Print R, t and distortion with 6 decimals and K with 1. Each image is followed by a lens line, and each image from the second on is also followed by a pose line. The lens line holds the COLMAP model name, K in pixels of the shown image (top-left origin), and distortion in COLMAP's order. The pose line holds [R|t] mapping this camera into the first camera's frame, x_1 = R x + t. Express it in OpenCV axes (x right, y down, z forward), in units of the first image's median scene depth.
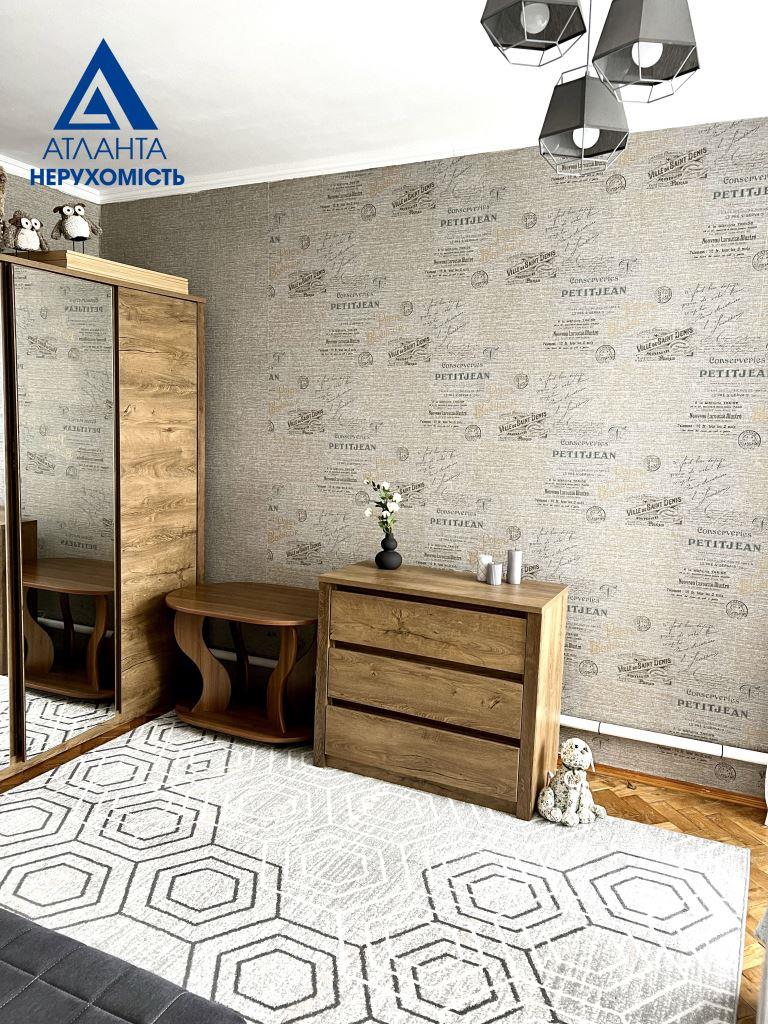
lens RADIAL K [[764.6, 0, 387.4], [0, 764.6, 515.8], [0, 0, 1]] dist [0.066268, -0.083499]
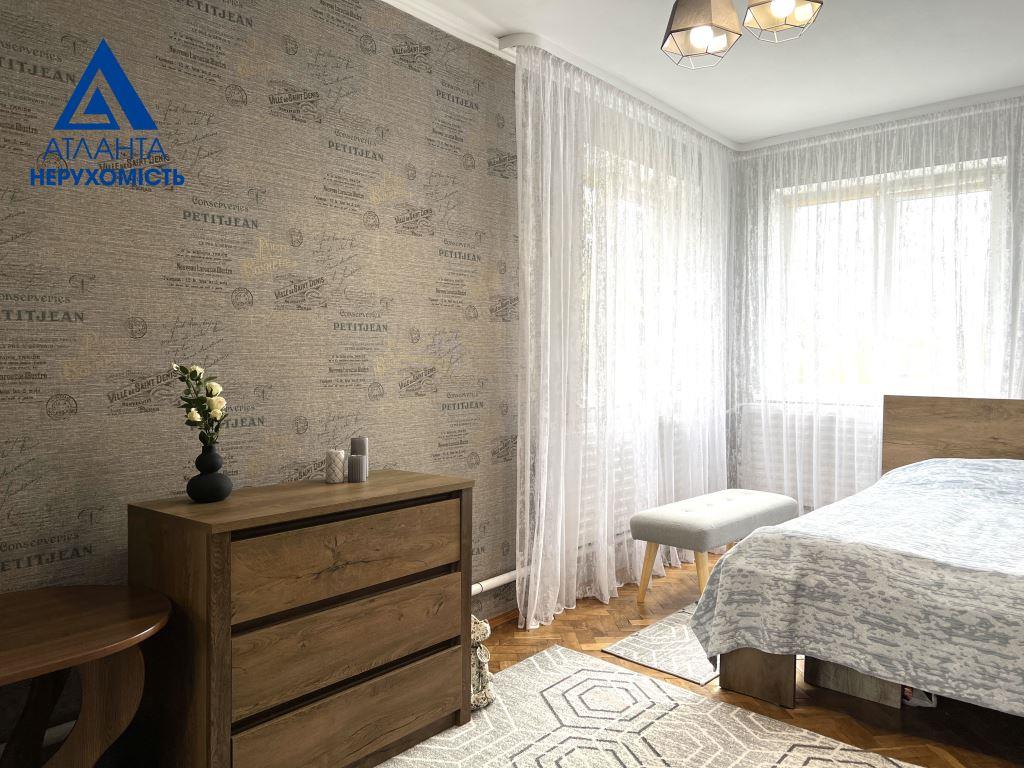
lens RADIAL K [[764.6, 0, 521.2], [0, 764.6, 388.5], [0, 0, 1]] dist [0.066268, -0.083499]
pose [[0.234450, -0.062638, 0.970108, -0.579305], [0.127694, 0.991260, 0.033144, -0.012971], [-0.963705, 0.116107, 0.240399, 0.596148]]
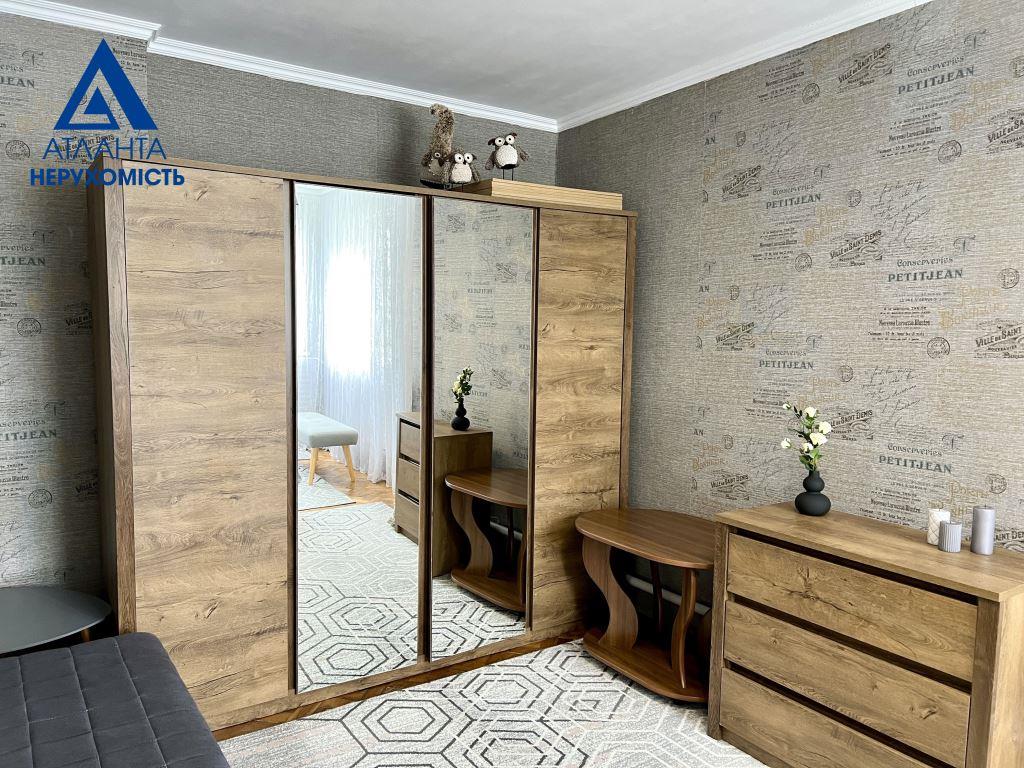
lens RADIAL K [[764.6, 0, 519.1], [0, 764.6, 391.3], [0, 0, 1]] dist [0.066268, -0.083499]
pose [[0.865363, 0.023443, -0.500597, 0.144465], [-0.050825, 0.997860, -0.041130, -0.012114], [0.498562, 0.061035, 0.864703, 0.125879]]
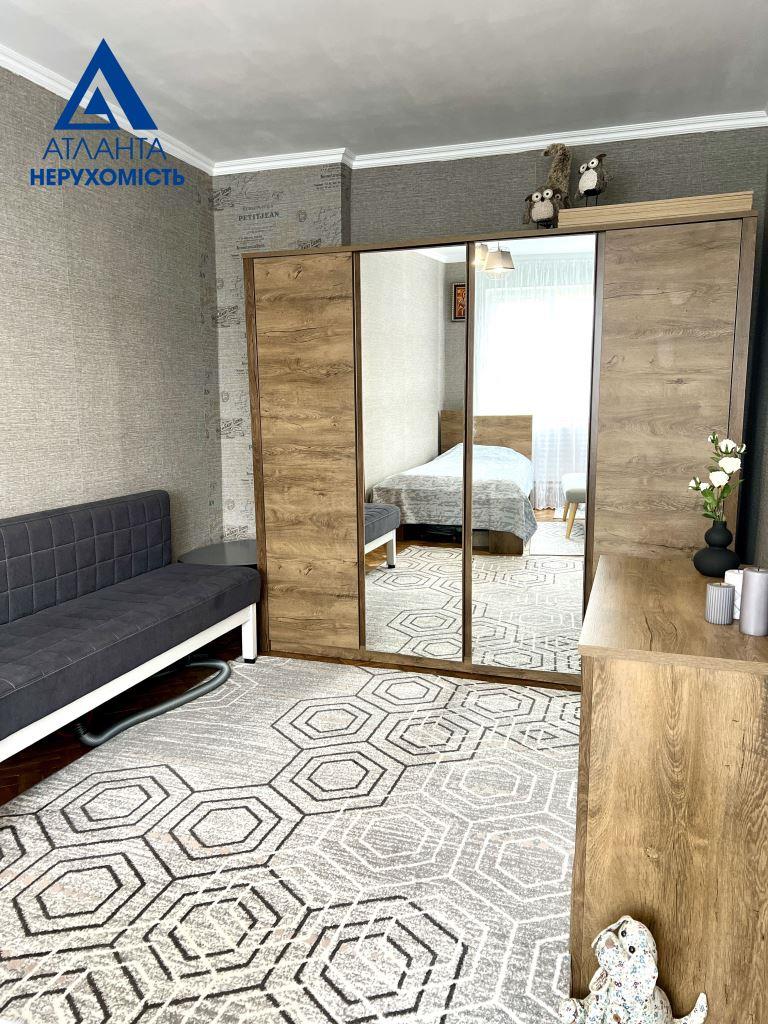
lens RADIAL K [[764.6, 0, 374.4], [0, 764.6, 522.1], [0, 0, 1]] dist [0.066268, -0.083499]
pose [[0.111790, 0.126887, -0.985598, 0.624329], [-0.119901, 0.986291, 0.113377, -0.014860], [0.986472, 0.105500, 0.125471, 0.648096]]
